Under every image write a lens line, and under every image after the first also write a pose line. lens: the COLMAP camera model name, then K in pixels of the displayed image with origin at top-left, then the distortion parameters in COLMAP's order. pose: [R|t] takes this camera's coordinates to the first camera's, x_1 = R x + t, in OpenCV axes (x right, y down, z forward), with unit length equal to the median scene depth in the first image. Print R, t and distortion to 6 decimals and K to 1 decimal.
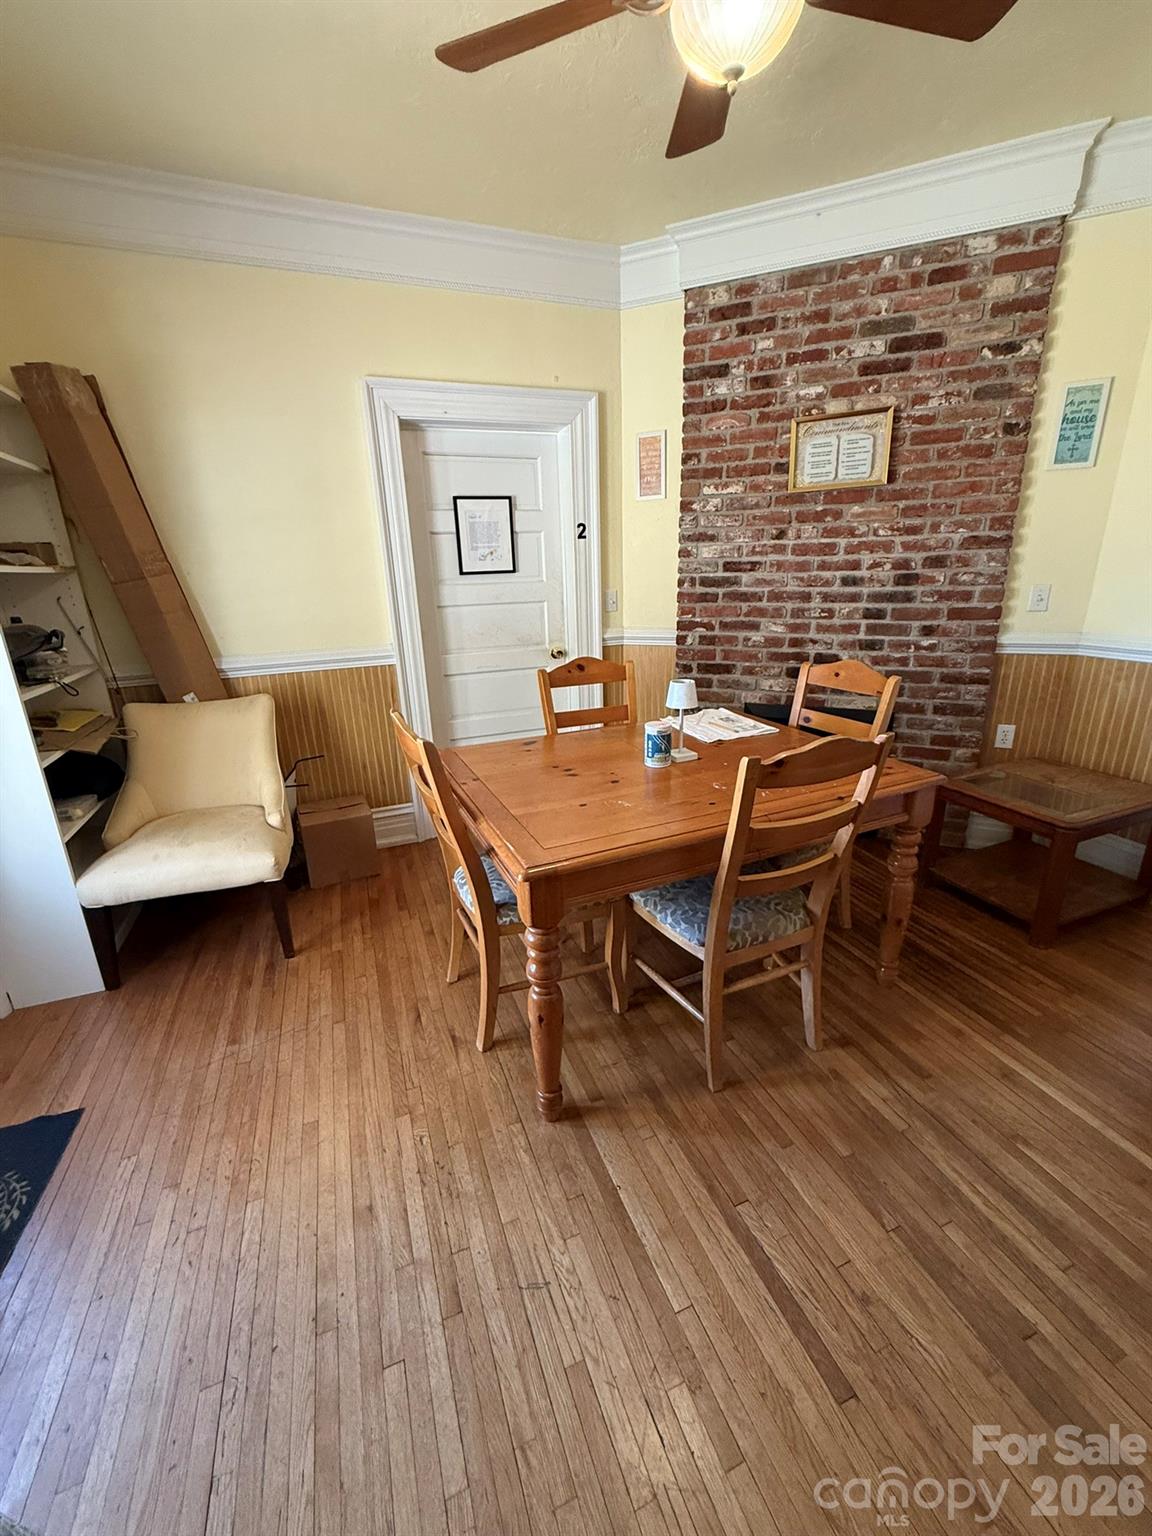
lens RADIAL K [[614.9, 0, 580.6], [0, 614.9, 764.3], [0, 0, 1]] dist [-0.002065, 0.000081]
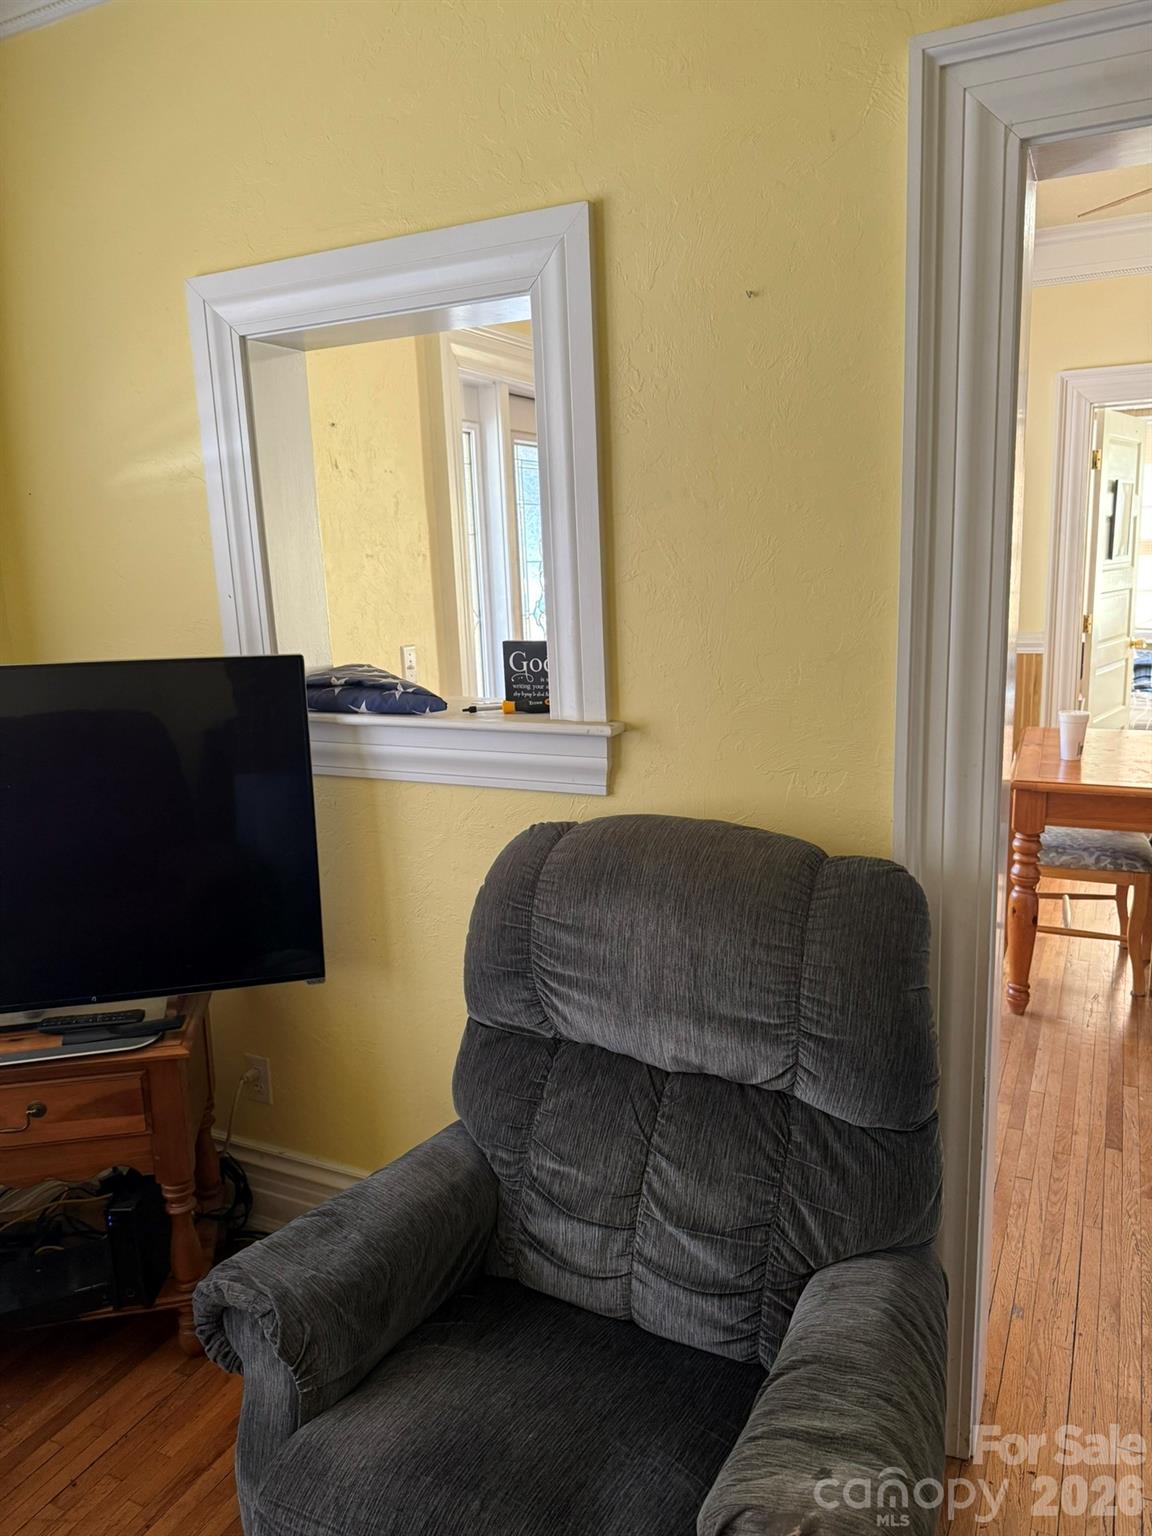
lens RADIAL K [[1090.8, 0, 579.3], [0, 1090.8, 770.4], [0, 0, 1]] dist [0.037090, -0.000729]
pose [[0.672896, 0.156482, -0.722997, 0.379617], [-0.218925, 0.975713, 0.007424, 0.125542], [0.706599, 0.153287, 0.690811, -0.516583]]
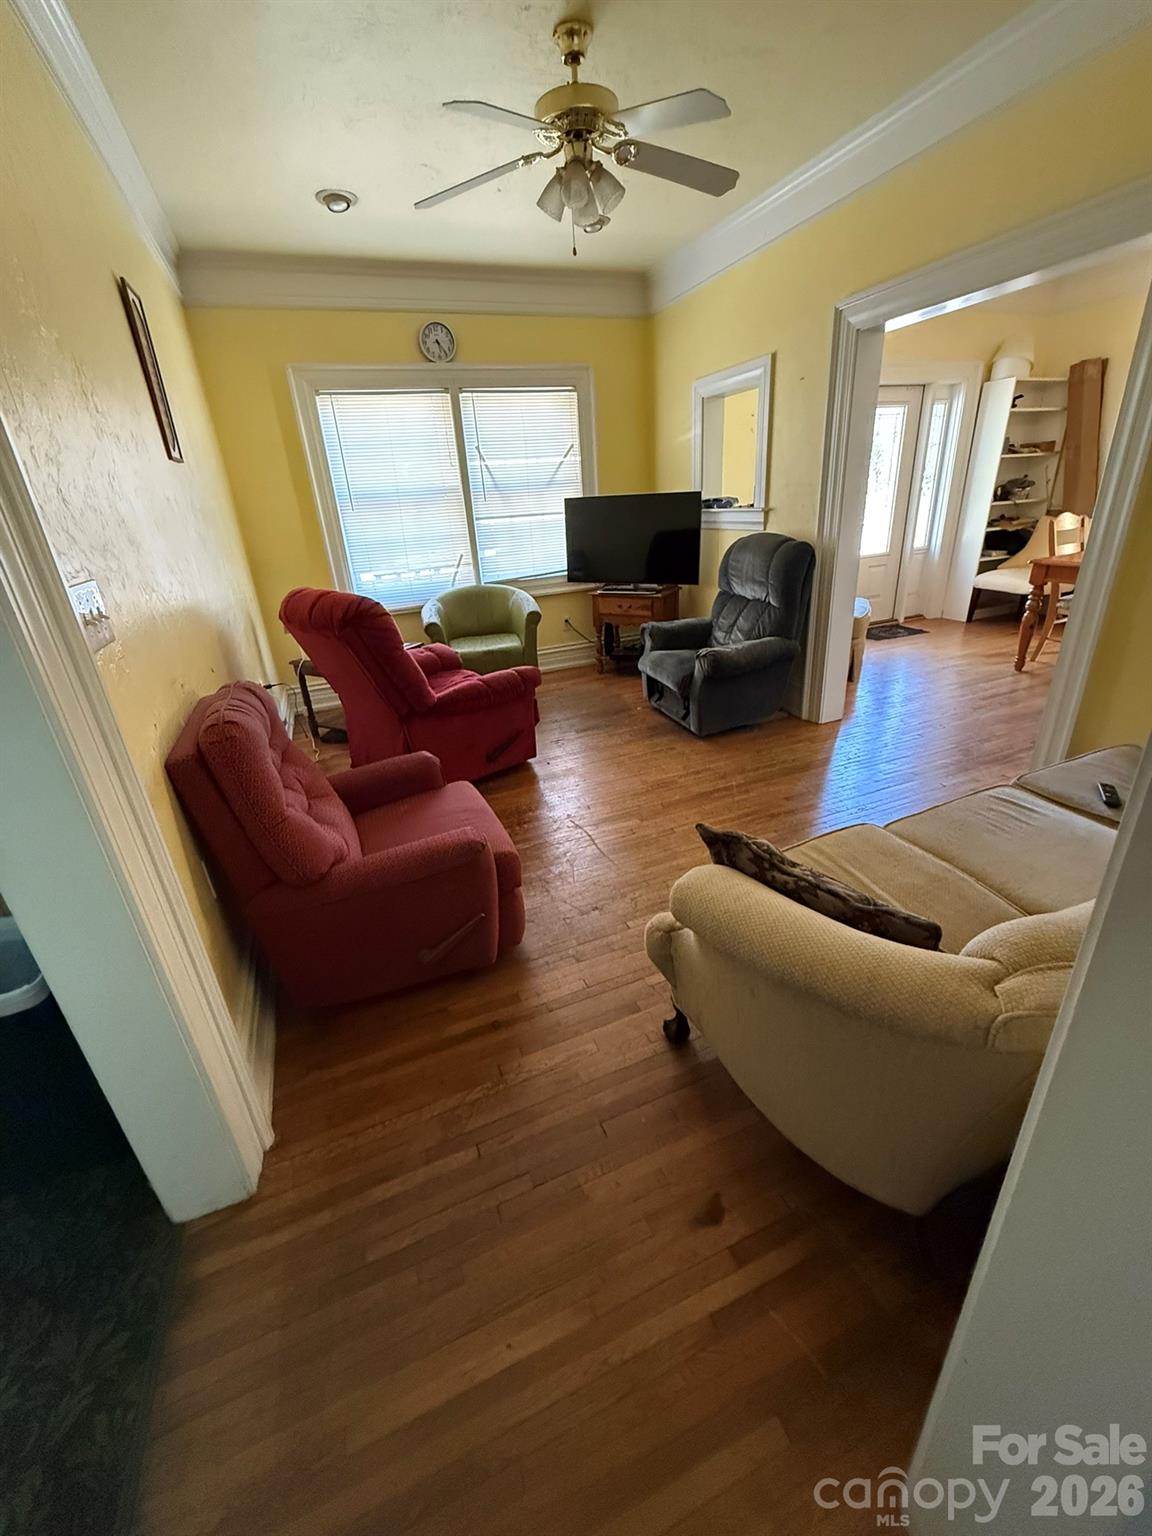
lens RADIAL K [[614.9, 0, 580.3], [0, 614.9, 763.8], [0, 0, 1]] dist [-0.002065, 0.000081]
pose [[0.010118, 0.426608, -0.904380, 1.136285], [-0.249375, 0.876926, 0.410868, 0.134582], [0.968354, 0.221373, 0.115258, -0.484690]]
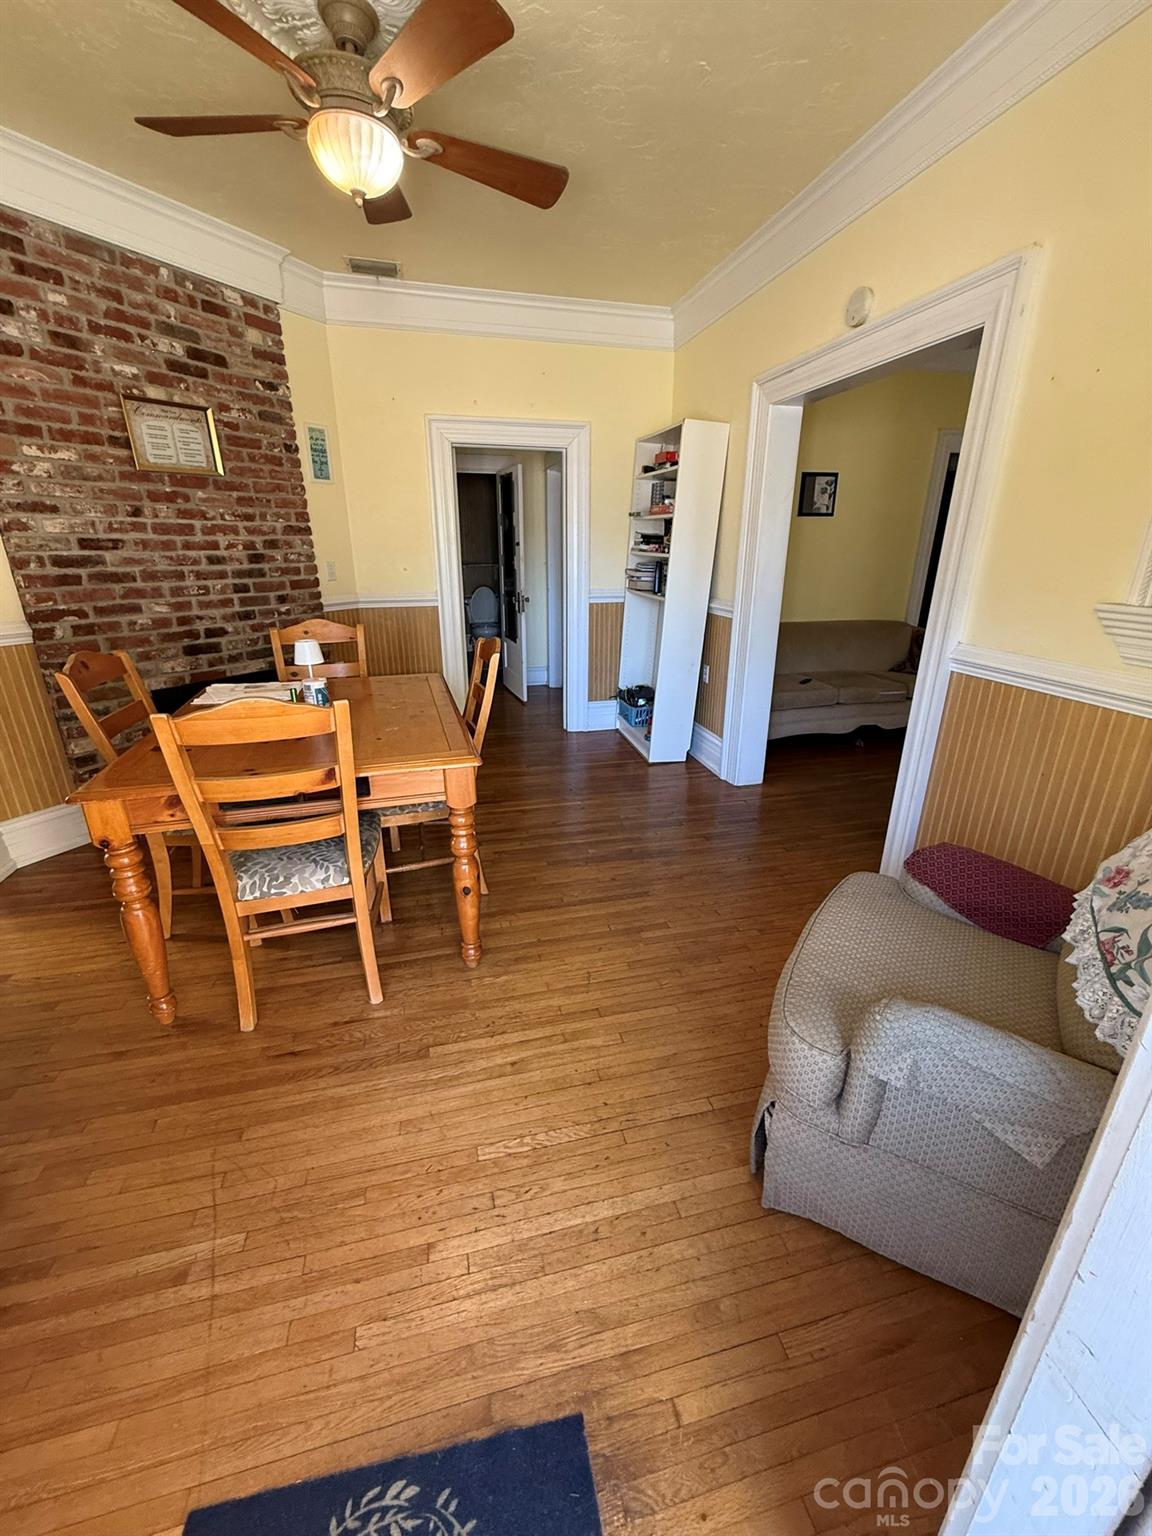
lens RADIAL K [[614.9, 0, 577.9], [0, 614.9, 767.2], [0, 0, 1]] dist [-0.002065, 0.000081]
pose [[0.128113, -0.310352, 0.941949, -0.655278], [0.304885, 0.916107, 0.260371, -0.044053], [-0.943733, 0.253829, 0.211987, 0.243398]]
